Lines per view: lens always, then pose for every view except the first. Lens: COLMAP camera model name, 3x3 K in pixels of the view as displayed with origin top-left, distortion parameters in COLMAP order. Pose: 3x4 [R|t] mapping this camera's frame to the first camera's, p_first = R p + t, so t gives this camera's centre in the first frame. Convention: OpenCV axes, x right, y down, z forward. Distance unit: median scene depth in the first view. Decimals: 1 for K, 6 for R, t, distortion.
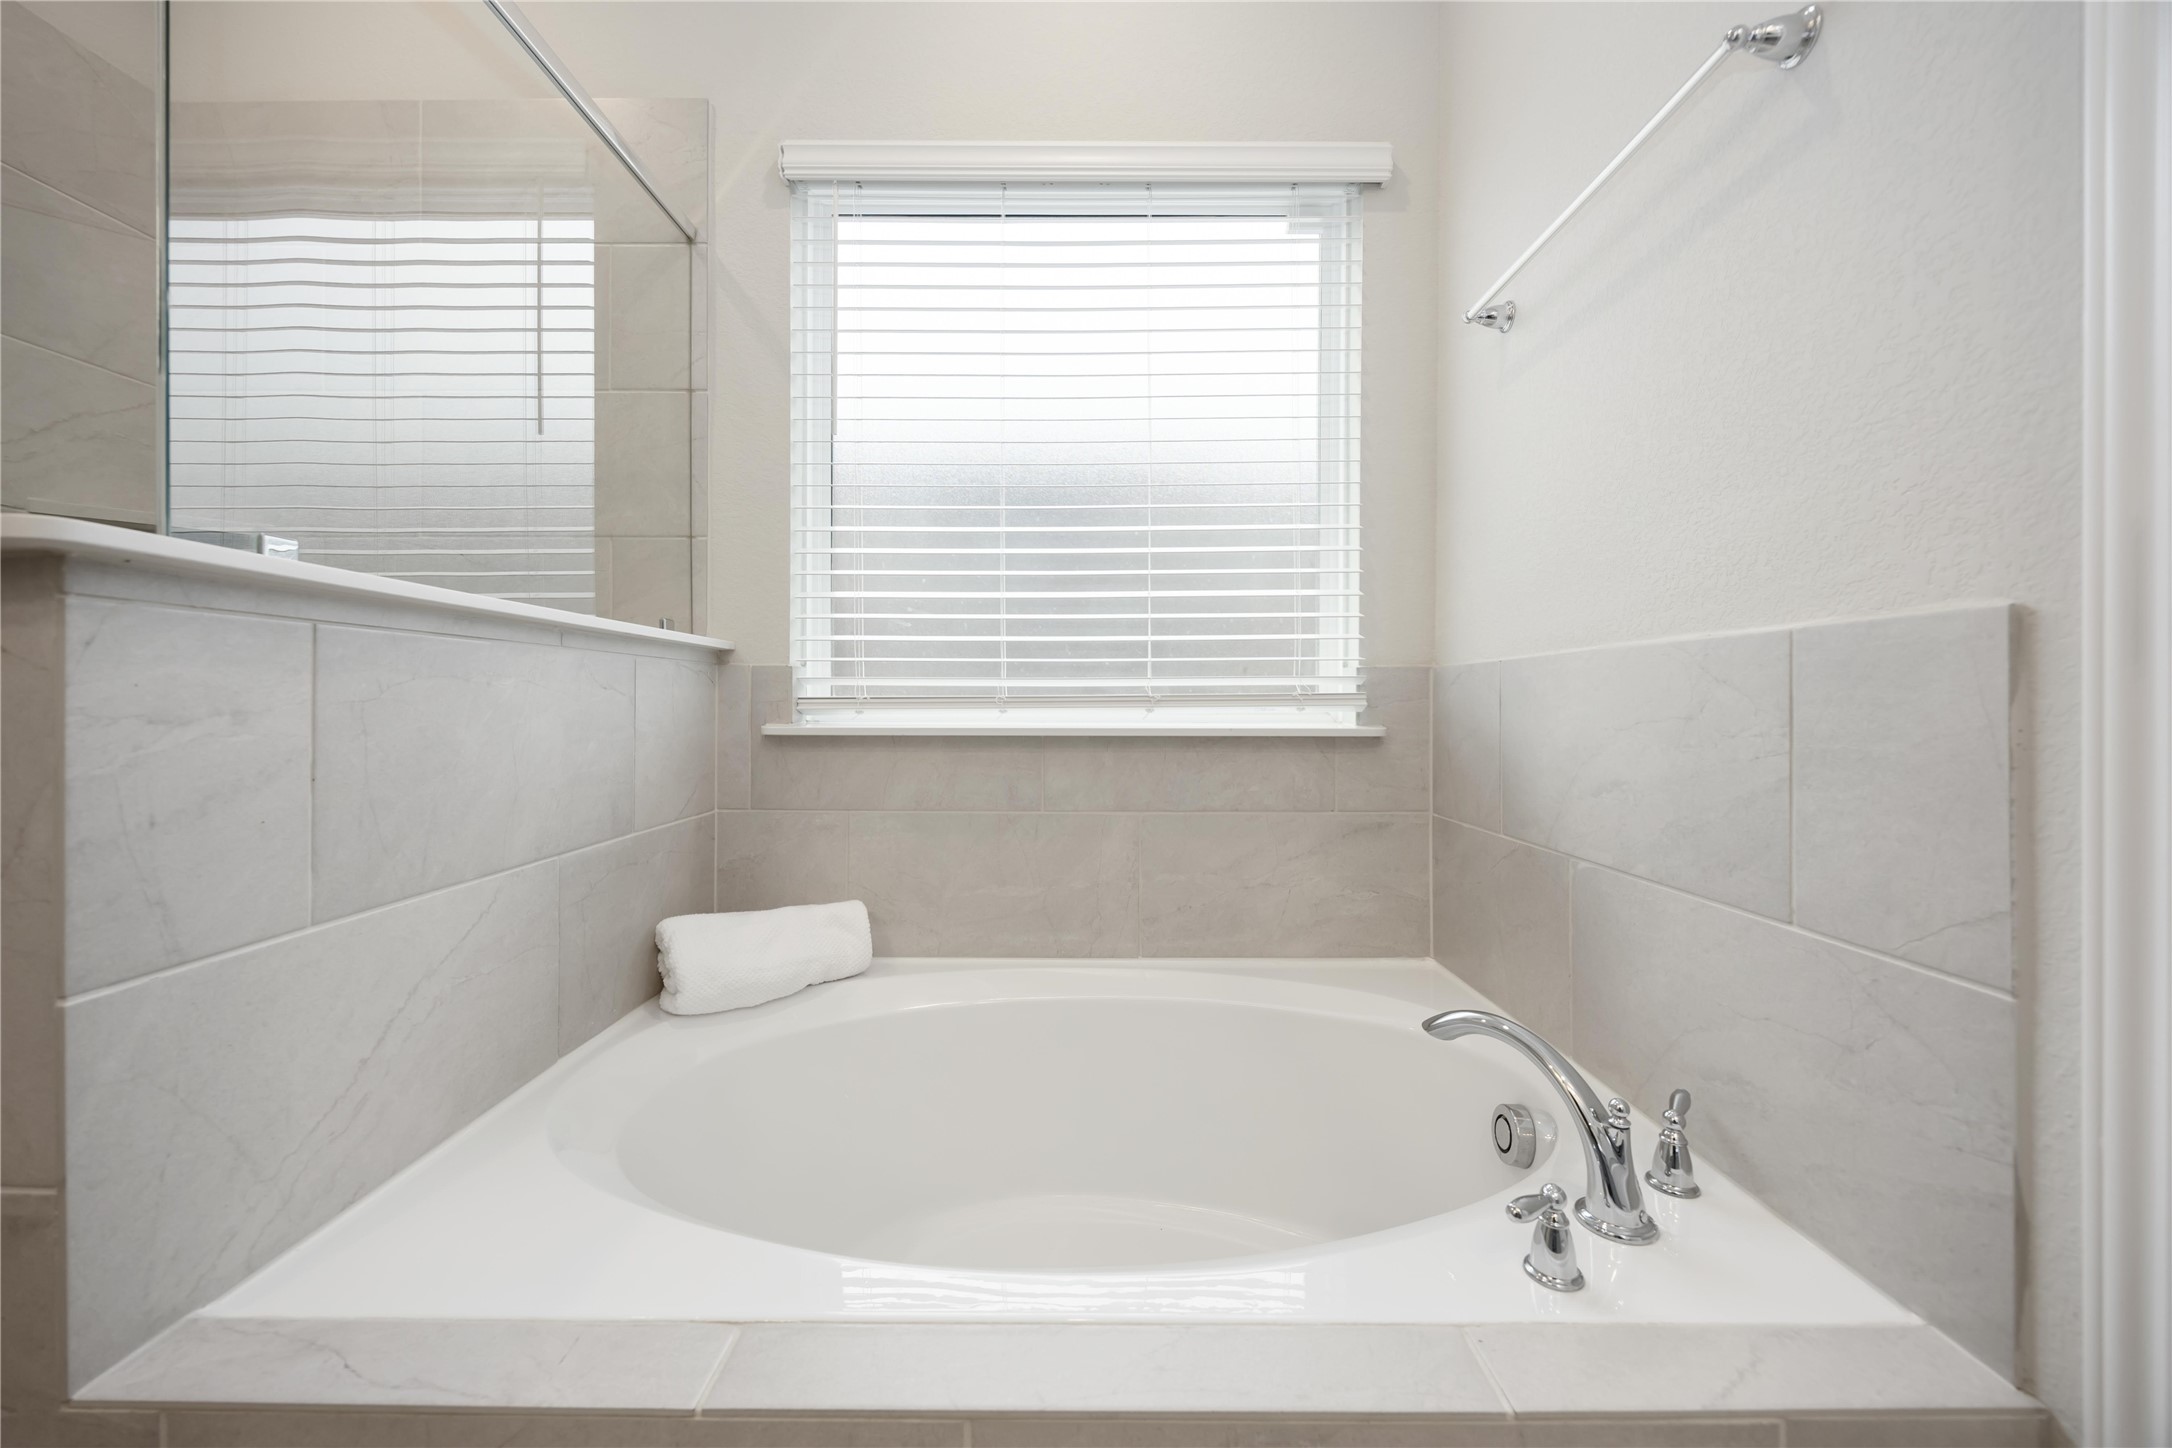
lens RADIAL K [[839.3, 0, 1073.8], [0, 839.3, 710.0], [0, 0, 1]] dist [-0.000973, -0.000188]
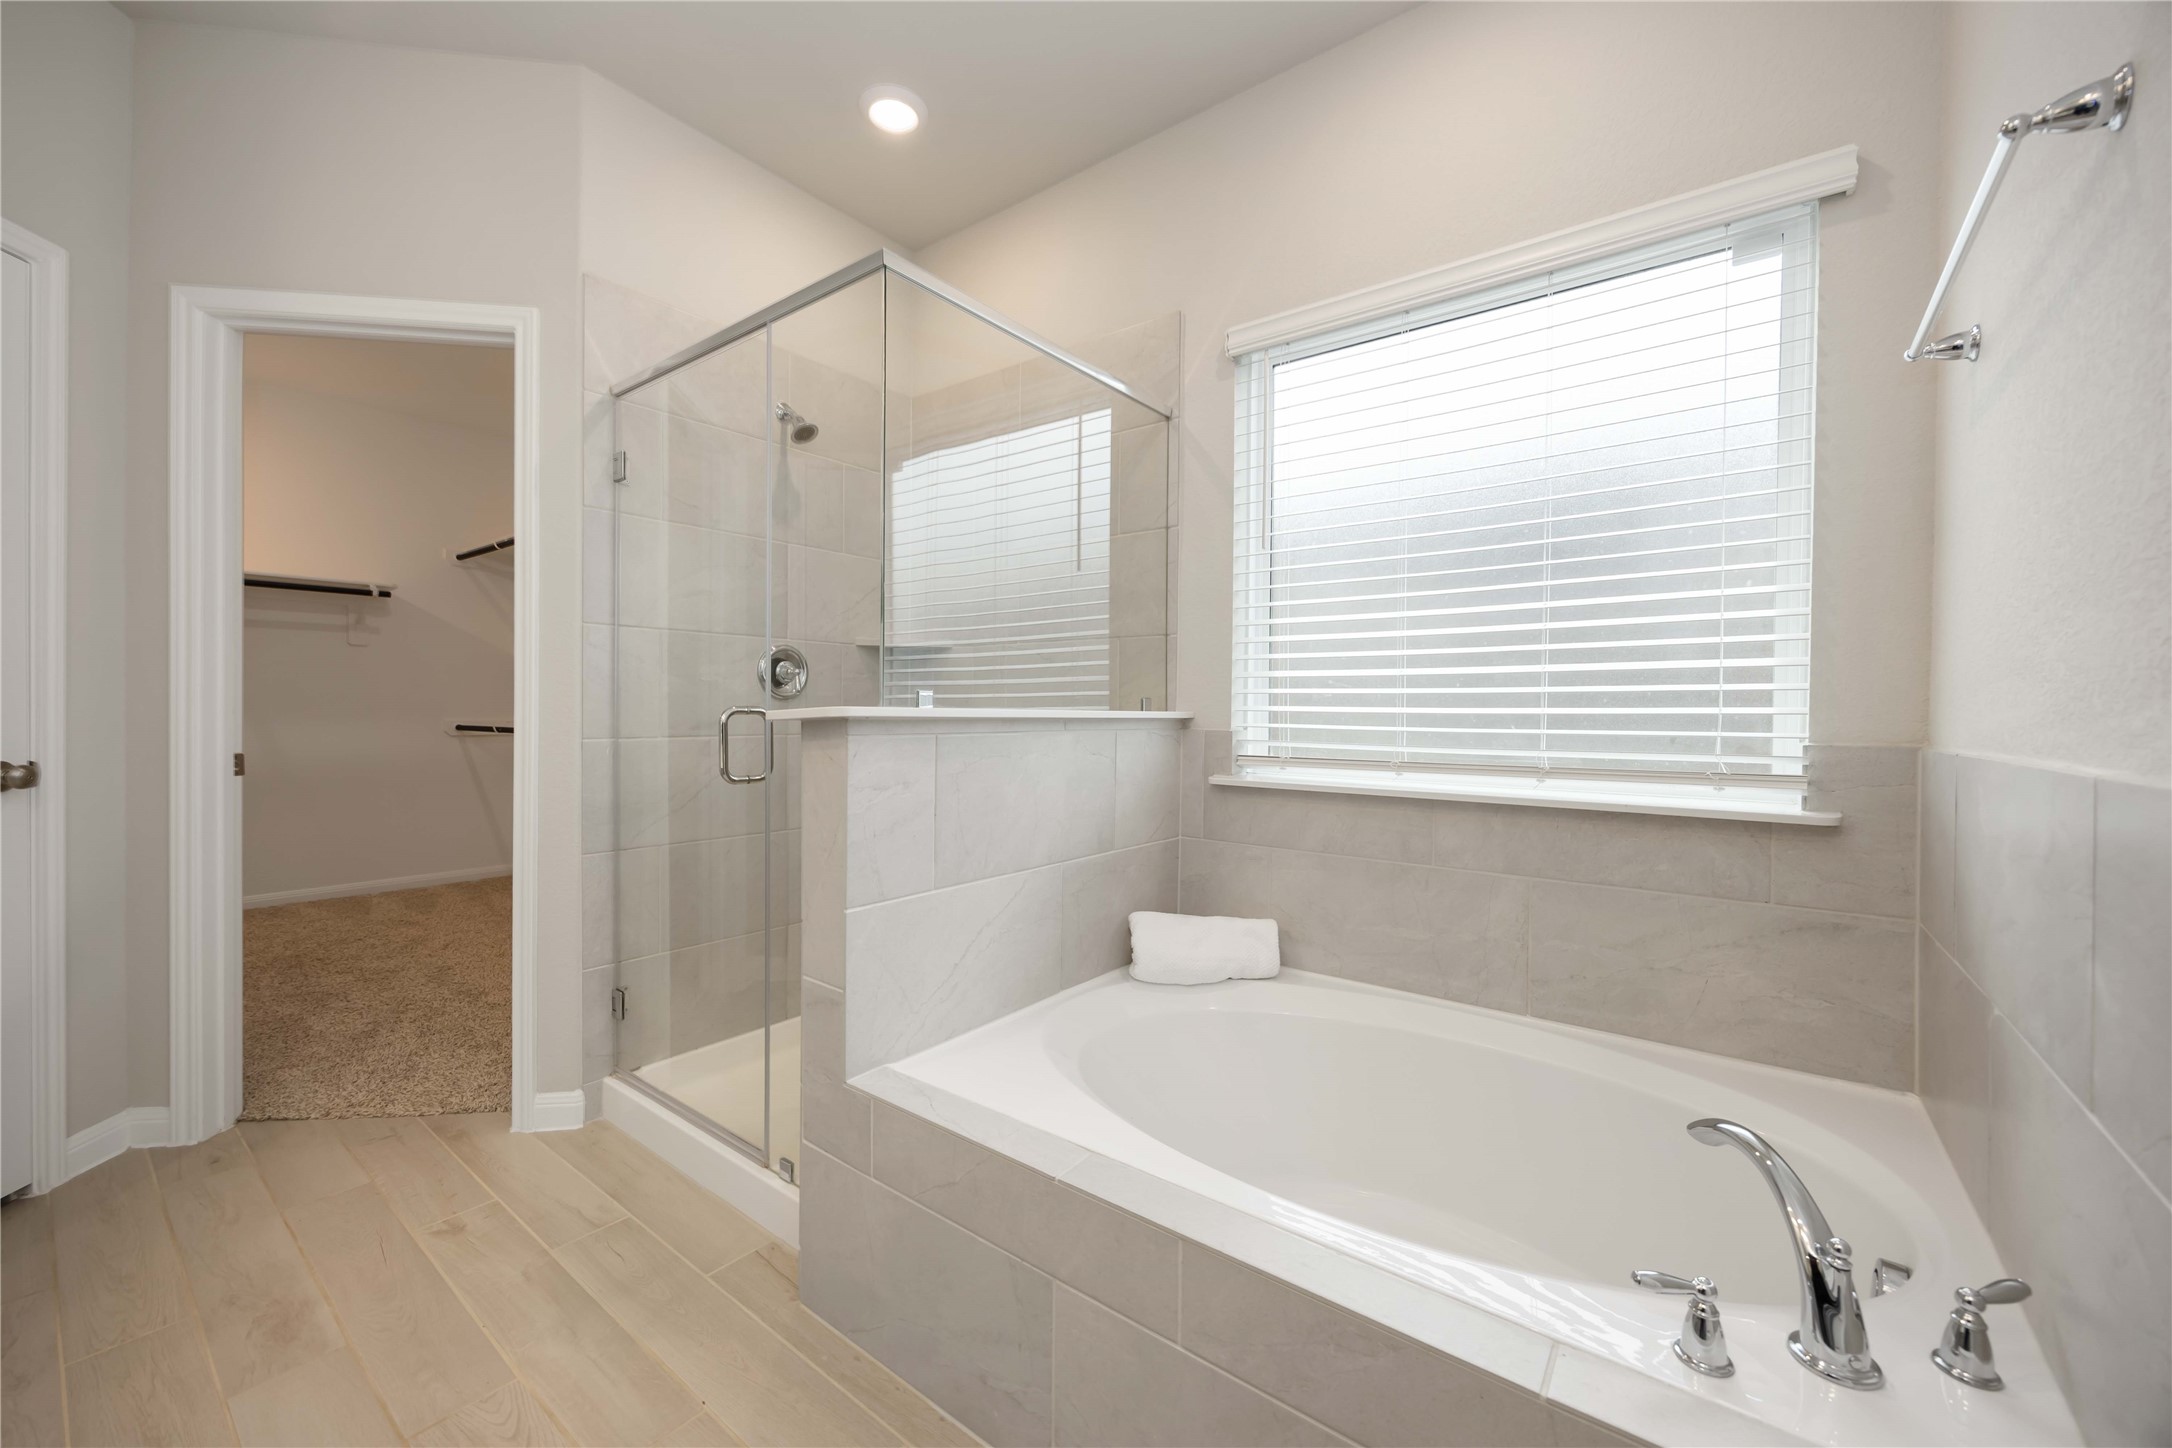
lens RADIAL K [[840.9, 0, 1087.6], [0, 840.9, 720.1], [0, 0, 1]] dist [-0.000244, 0.000145]
pose [[0.797054, 0.011917, -0.603790, 0.271993], [-0.010558, 0.999927, 0.005797, -0.075066], [0.603815, 0.001754, 0.797122, -0.170029]]
